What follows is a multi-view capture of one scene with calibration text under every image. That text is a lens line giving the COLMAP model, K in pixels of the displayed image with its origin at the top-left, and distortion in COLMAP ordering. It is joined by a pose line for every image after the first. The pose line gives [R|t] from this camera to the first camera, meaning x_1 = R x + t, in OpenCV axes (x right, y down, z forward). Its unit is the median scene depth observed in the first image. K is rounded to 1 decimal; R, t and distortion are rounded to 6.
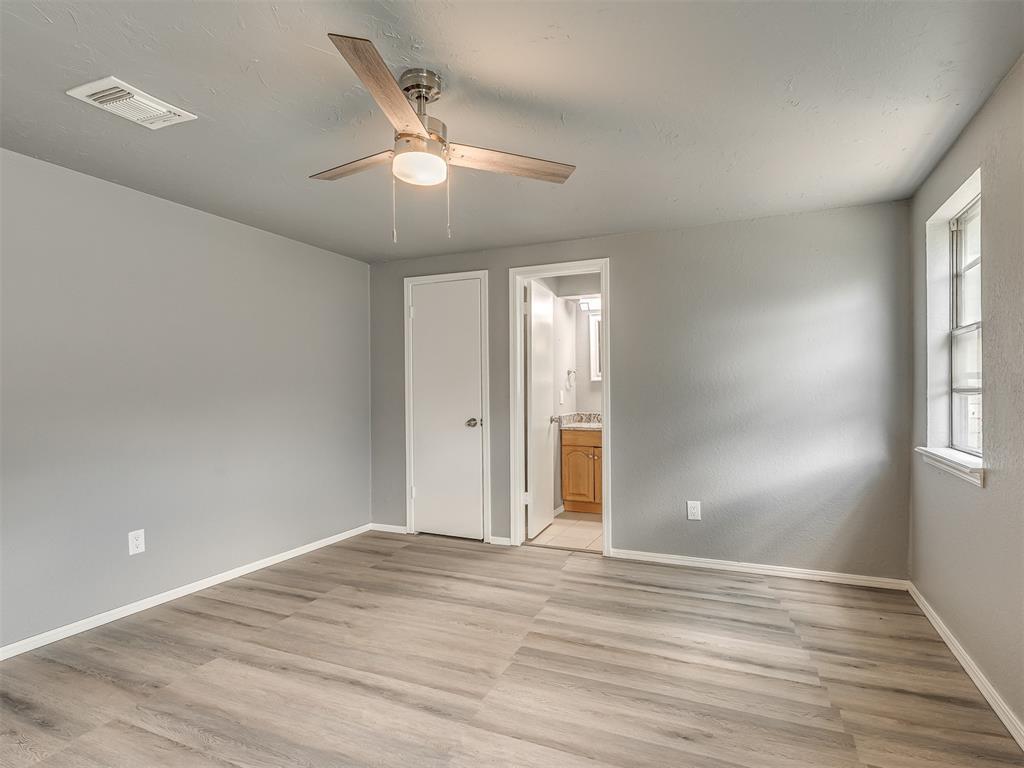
lens RADIAL K [[525.0, 0, 512.0], [0, 525.0, 384.0], [0, 0, 1]] dist [-0.002158, -0.000240]
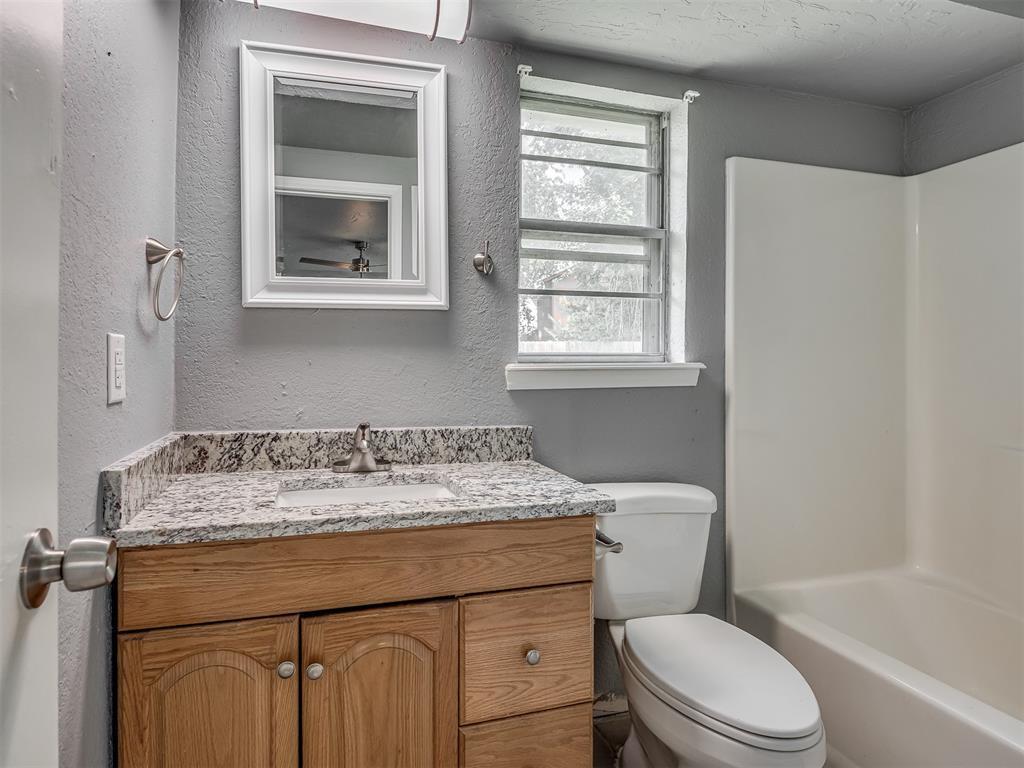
lens RADIAL K [[720.1, 0, 512.0], [0, 720.1, 384.0], [0, 0, 1]] dist [-0.003774, -0.000897]
pose [[0.810139, 0.010514, 0.586144, 0.053667], [-0.026636, 0.999467, 0.018886, 0.022797], [-0.585633, -0.030913, 0.809987, 0.660644]]
